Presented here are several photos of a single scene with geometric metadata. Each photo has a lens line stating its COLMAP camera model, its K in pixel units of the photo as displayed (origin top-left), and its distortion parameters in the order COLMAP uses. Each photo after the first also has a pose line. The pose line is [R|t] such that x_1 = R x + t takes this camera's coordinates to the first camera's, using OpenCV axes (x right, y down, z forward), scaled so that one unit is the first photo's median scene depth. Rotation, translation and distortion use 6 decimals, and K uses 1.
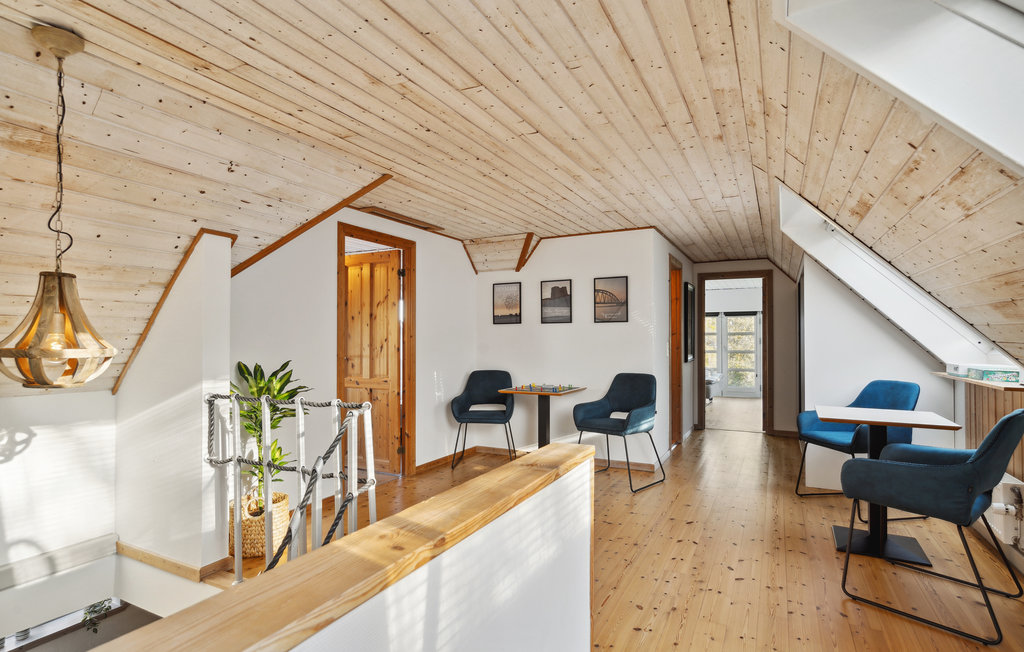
lens RADIAL K [[512.7, 0, 510.4], [0, 512.7, 335.7], [0, 0, 1]] dist [0.000727, -0.000015]
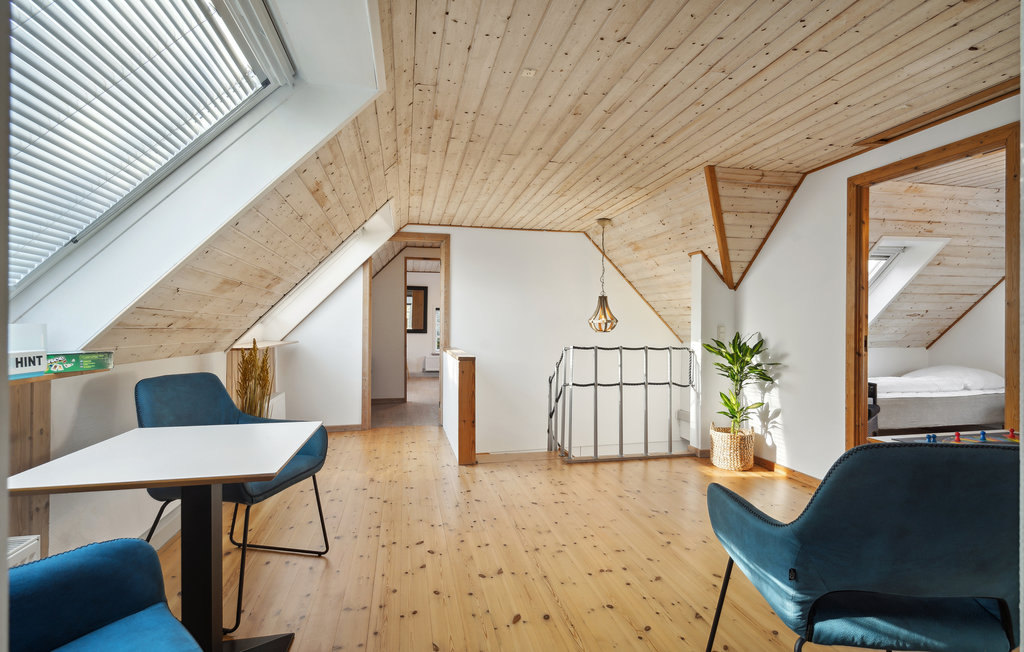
lens RADIAL K [[473.9, 0, 508.8], [0, 473.9, 323.0], [0, 0, 1]] dist [-0.000347, 0.000739]
pose [[-0.767562, -0.003058, -0.640968, 0.893736], [0.000964, 0.999982, -0.005924, 0.038877], [0.640974, -0.005165, -0.767545, 1.793269]]
